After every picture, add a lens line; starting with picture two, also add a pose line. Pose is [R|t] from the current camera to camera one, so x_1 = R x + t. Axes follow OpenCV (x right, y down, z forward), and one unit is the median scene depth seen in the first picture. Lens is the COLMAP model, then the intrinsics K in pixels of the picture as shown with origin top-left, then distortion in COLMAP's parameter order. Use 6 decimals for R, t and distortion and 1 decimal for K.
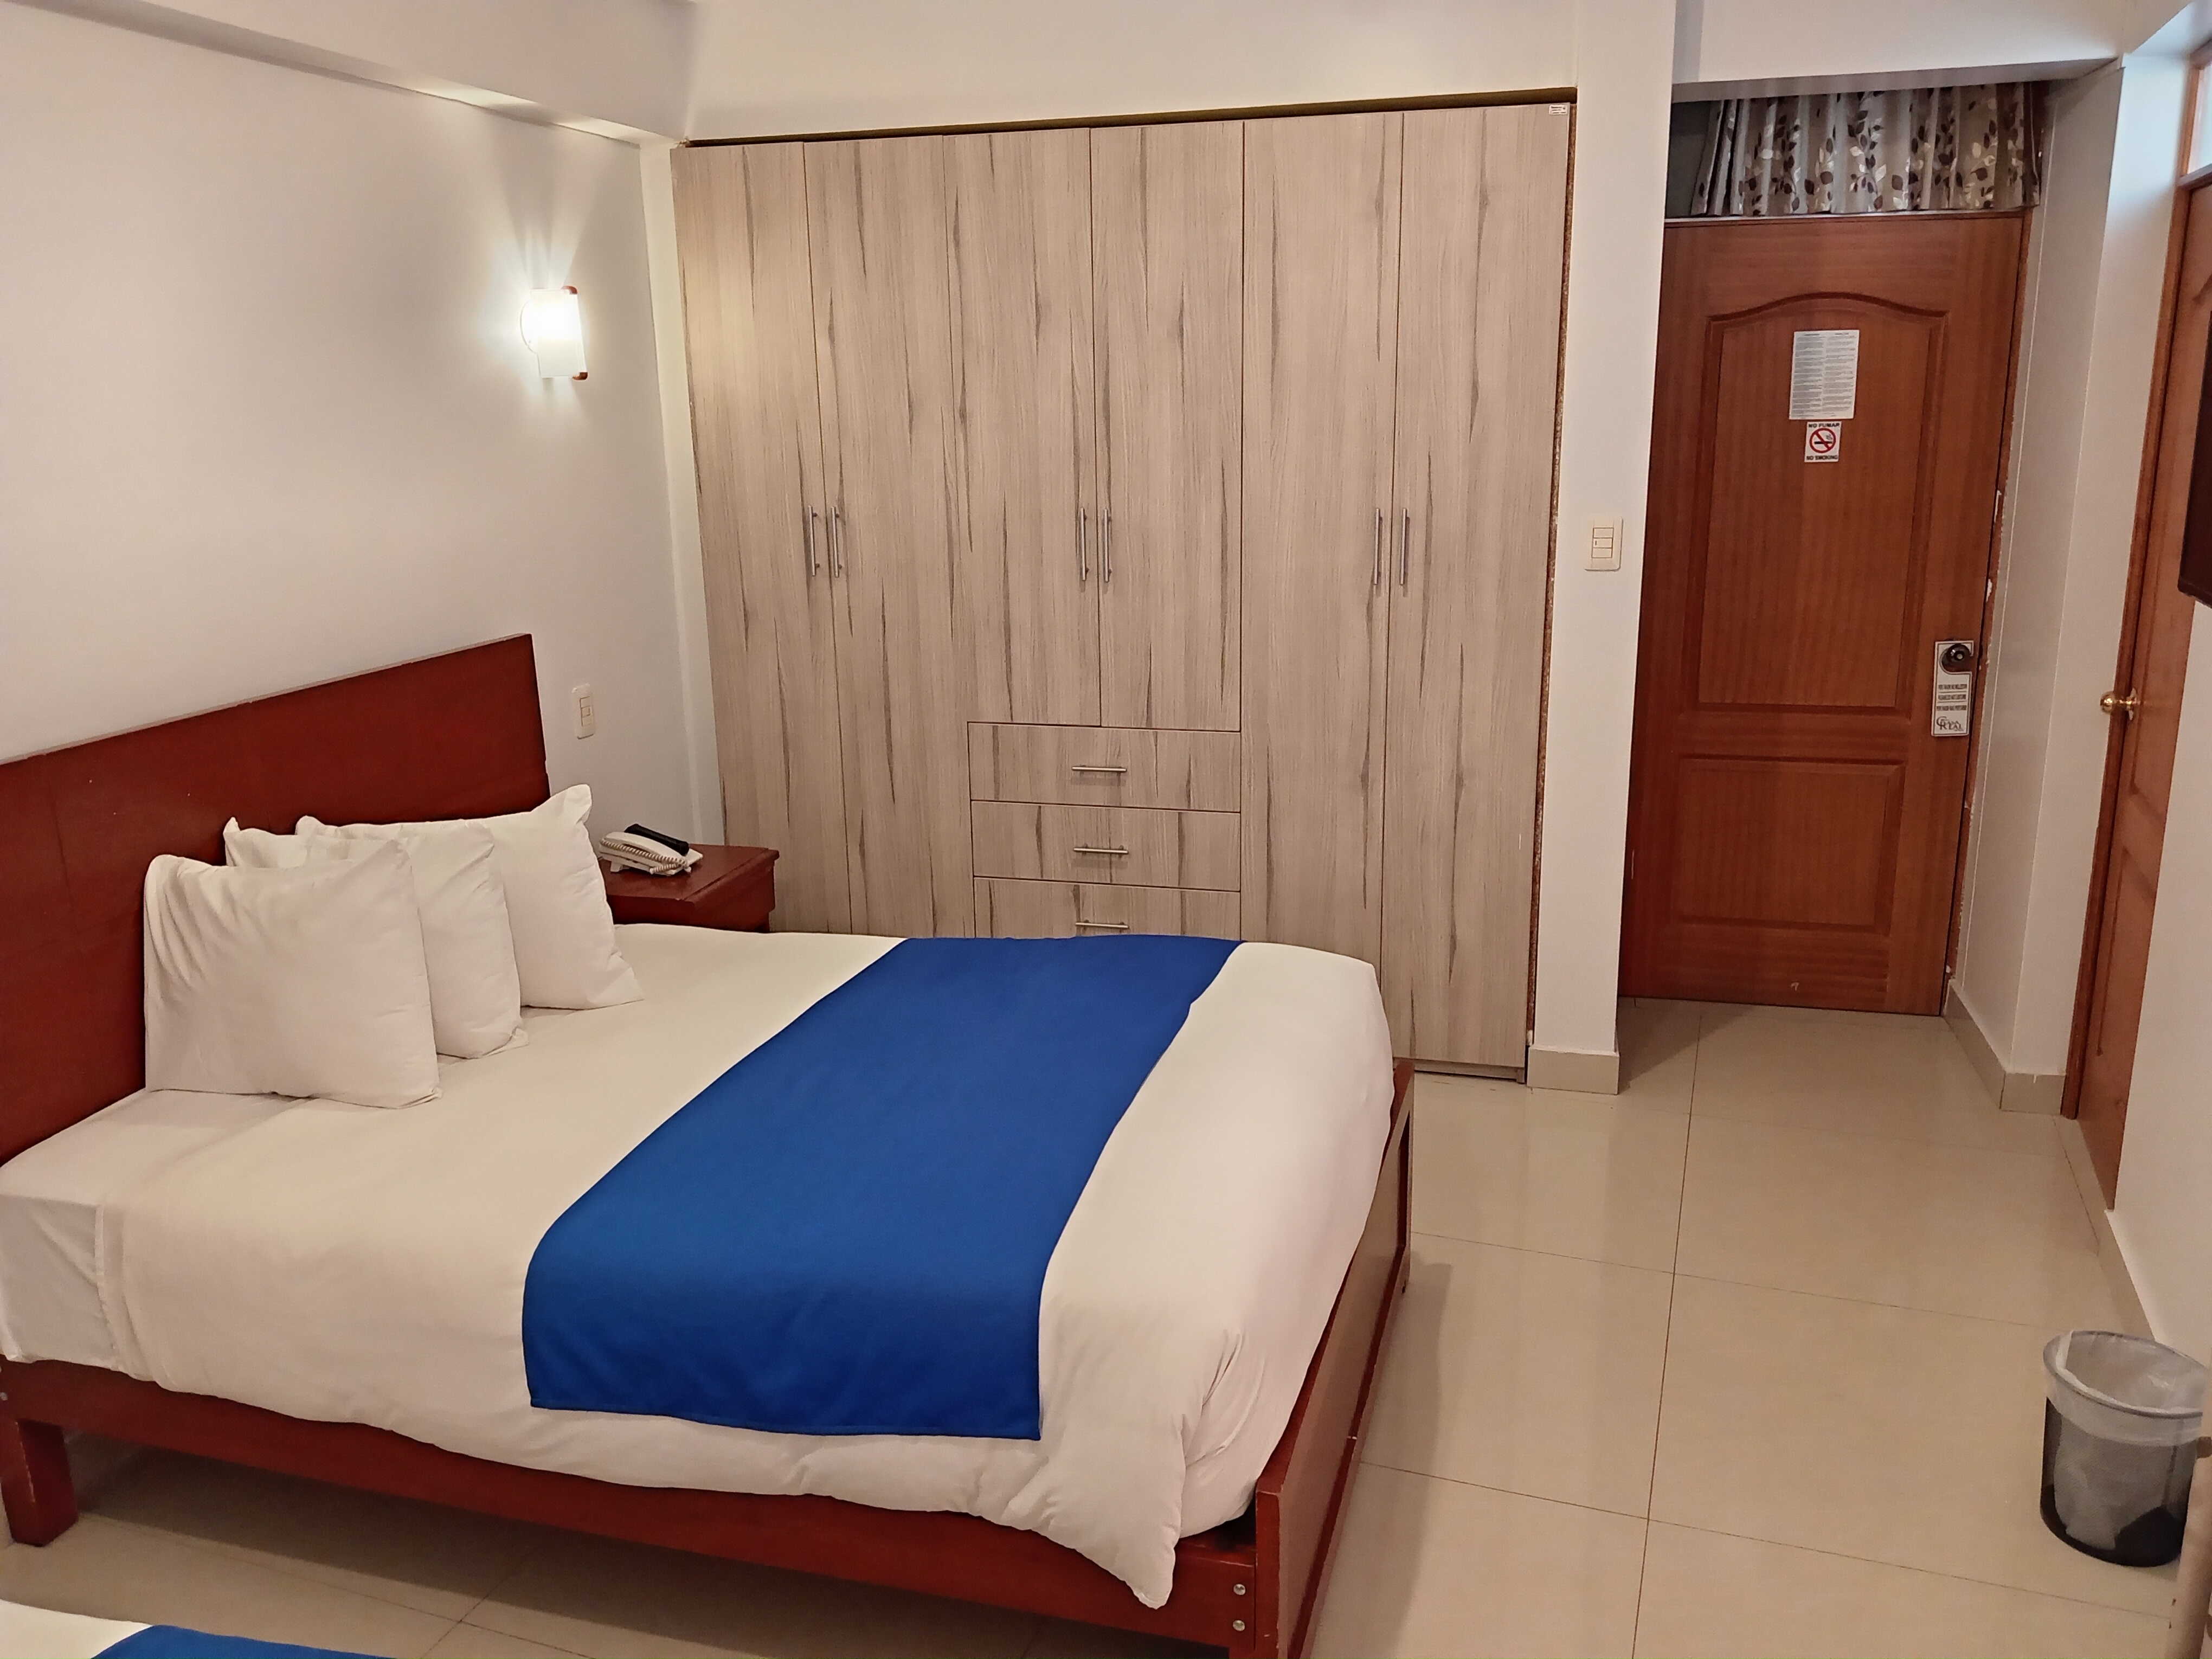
lens RADIAL K [[1759.1, 0, 1105.3], [0, 1759.1, 844.9], [0, 0, 1]] dist [0.109309, -0.178456]
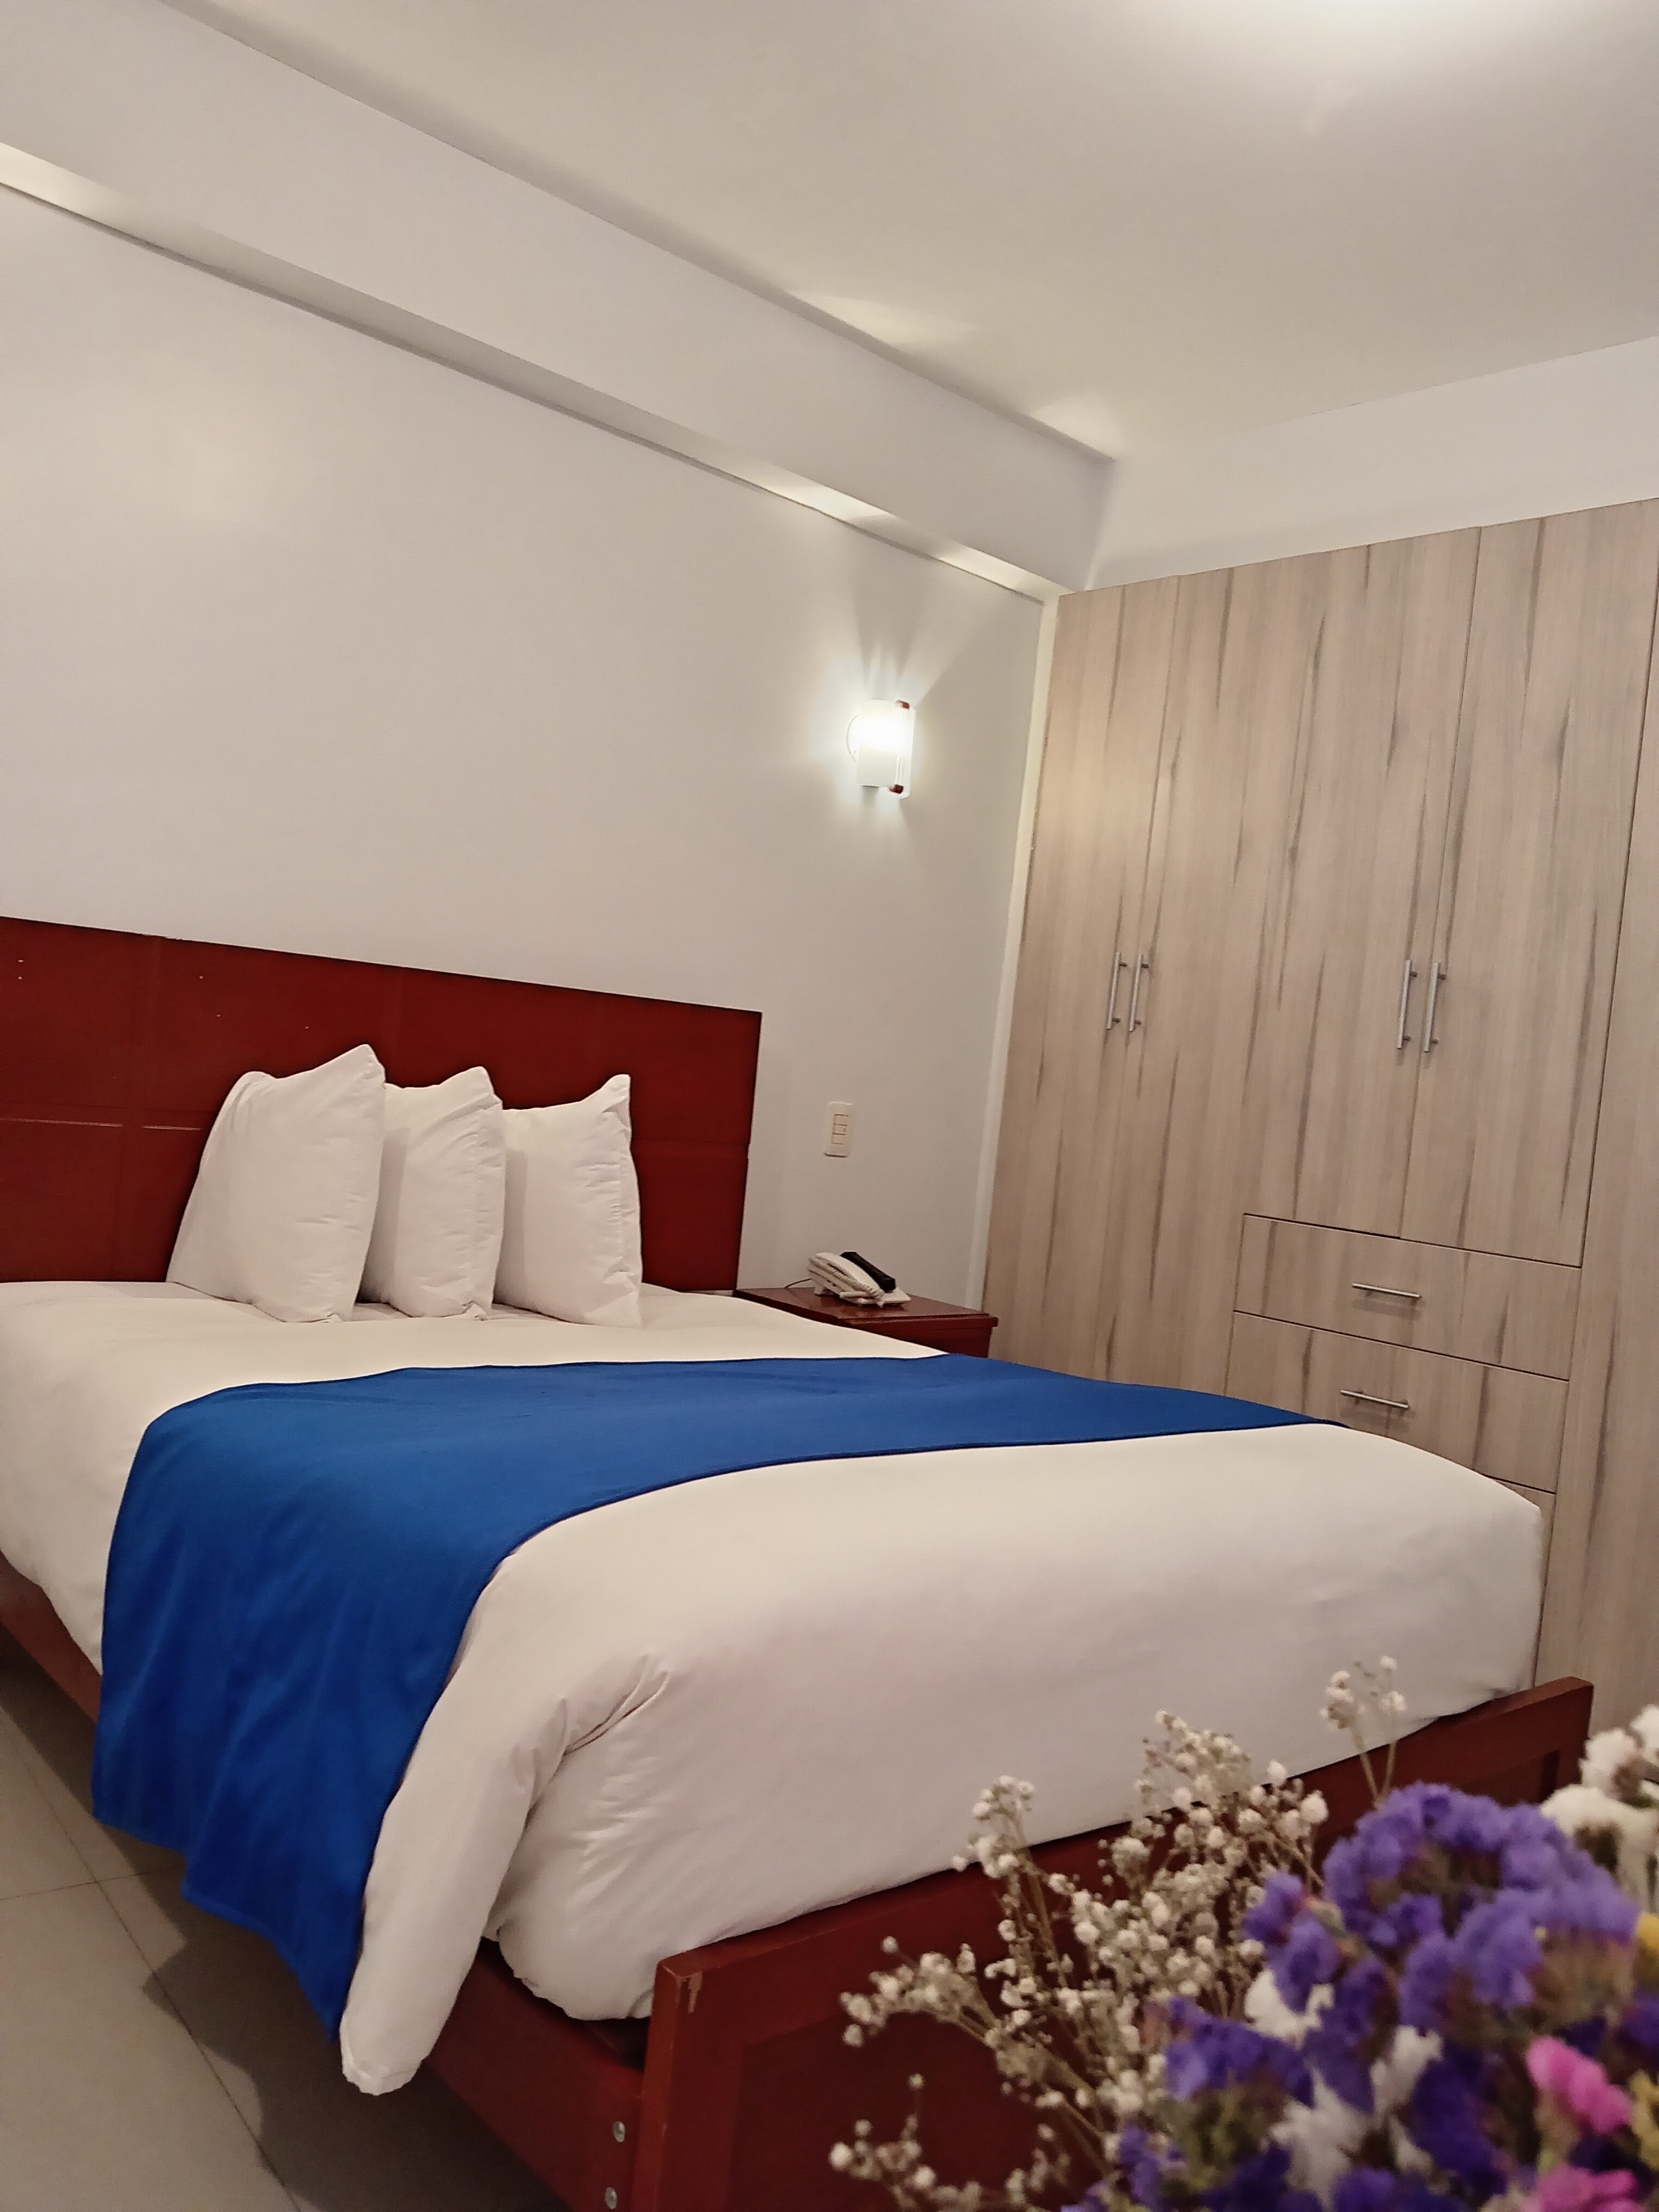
lens RADIAL K [[1759.1, 0, 829.5], [0, 1759.1, 1106.0], [0, 0, 1]] dist [0.109309, -0.178456]
pose [[0.830830, 0.115528, -0.544403, 0.213214], [-0.255386, 0.948282, -0.188517, 0.091608], [0.494469, 0.295659, 0.817365, 0.218914]]
